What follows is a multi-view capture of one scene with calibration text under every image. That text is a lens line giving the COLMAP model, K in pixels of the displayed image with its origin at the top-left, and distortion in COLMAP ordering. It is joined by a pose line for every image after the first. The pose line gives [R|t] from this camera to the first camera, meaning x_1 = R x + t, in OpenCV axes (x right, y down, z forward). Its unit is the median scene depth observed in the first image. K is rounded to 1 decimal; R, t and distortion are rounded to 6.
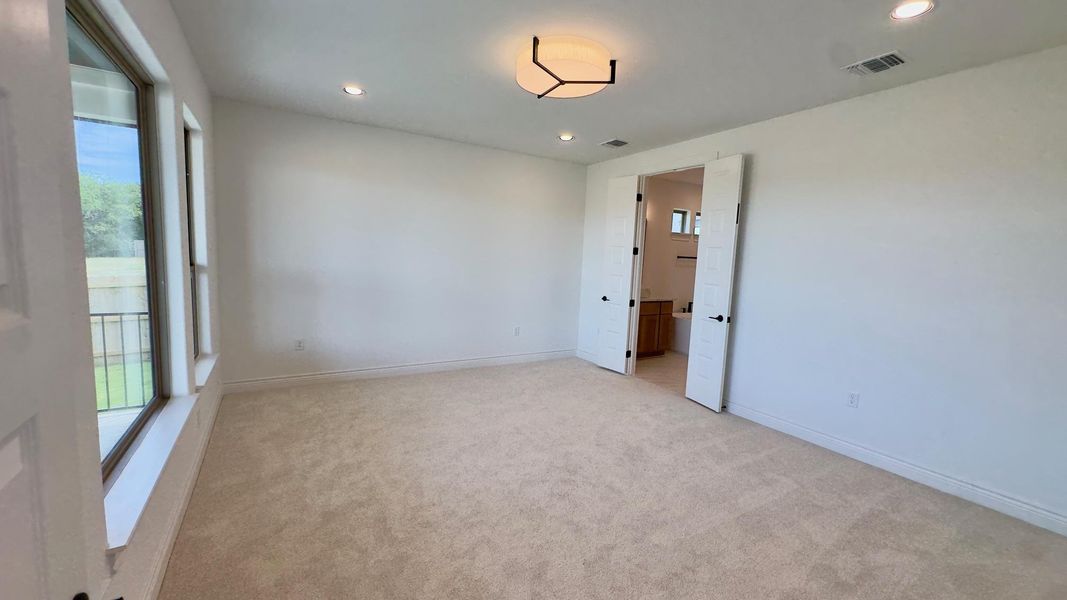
lens RADIAL K [[428.1, 0, 532.0], [0, 428.1, 299.7], [0, 0, 1]] dist [-0.003556, -0.000299]
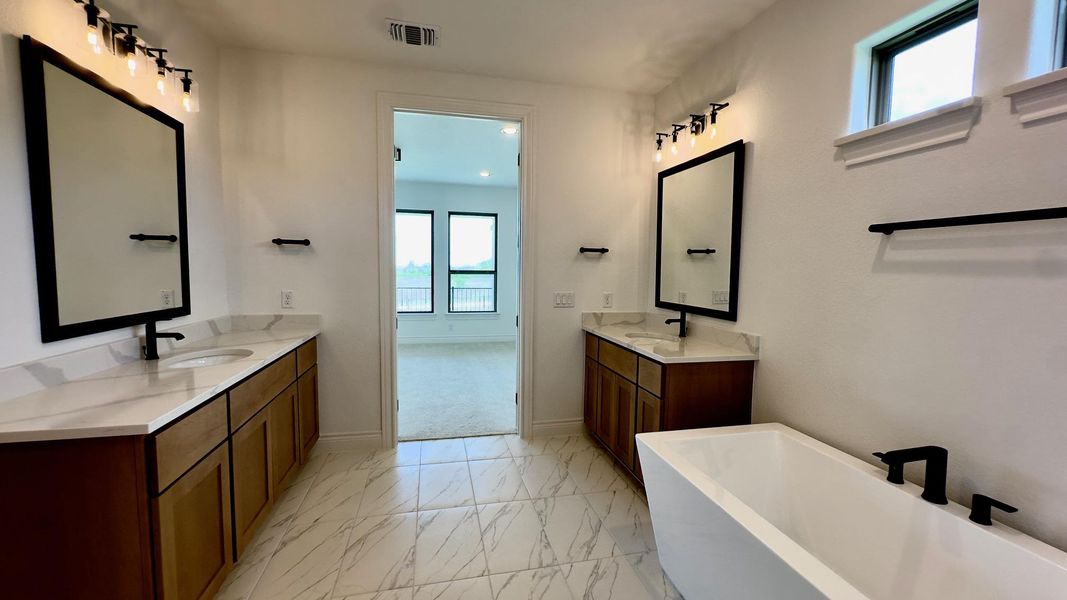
lens RADIAL K [[428.1, 0, 532.0], [0, 428.1, 299.7], [0, 0, 1]] dist [-0.003556, -0.000299]
pose [[-0.311841, 0.022063, -0.949878, 0.622343], [-0.126308, 0.989895, 0.064459, -0.051626], [0.941702, 0.140078, -0.305902, 0.888593]]
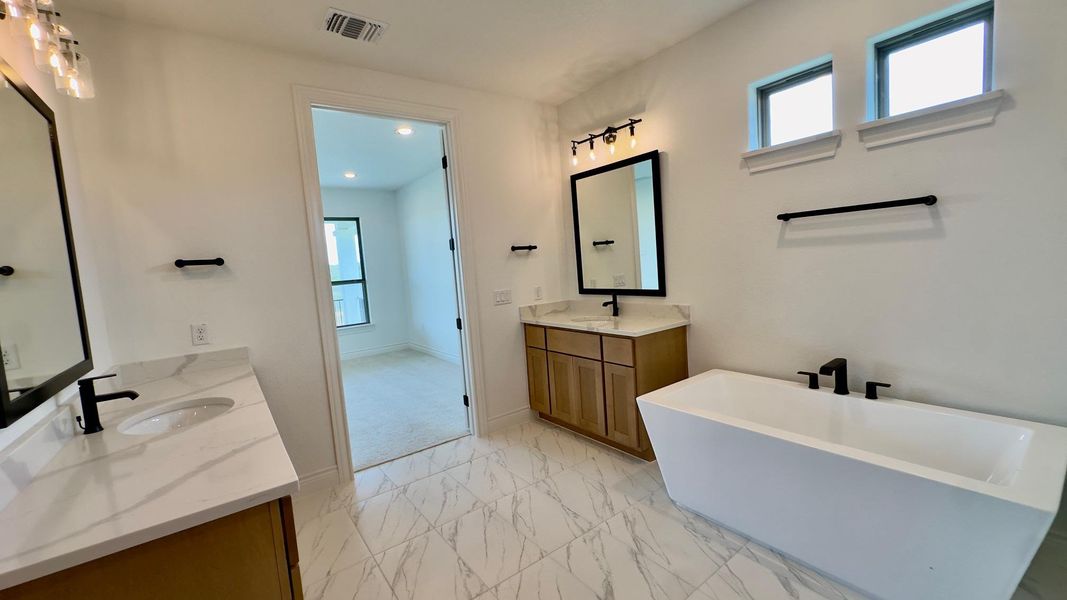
lens RADIAL K [[428.1, 0, 534.8], [0, 428.1, 298.3], [0, 0, 1]] dist [-0.002604, -0.000120]
pose [[0.091330, 0.034824, -0.995212, 0.657575], [-0.027258, 0.999101, 0.032458, -0.041170], [0.995448, 0.024163, 0.092197, 0.769443]]
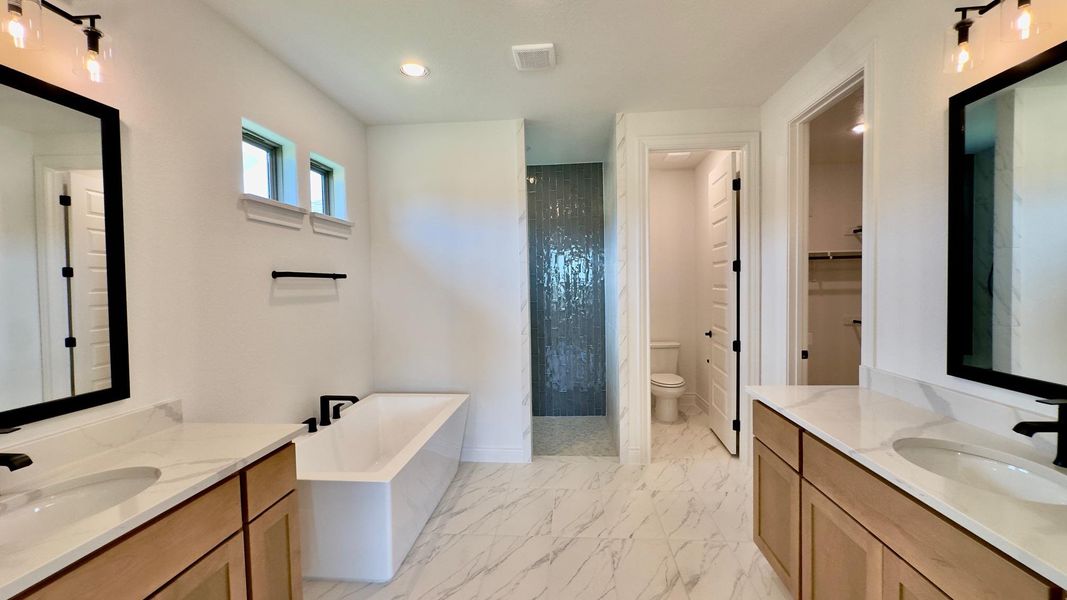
lens RADIAL K [[428.1, 0, 532.0], [0, 428.1, 299.7], [0, 0, 1]] dist [-0.003556, -0.000299]
pose [[0.593654, -0.085457, 0.800170, 0.192306], [0.129717, 0.991504, 0.009652, -0.057413], [-0.794197, 0.098066, 0.599695, 0.641032]]
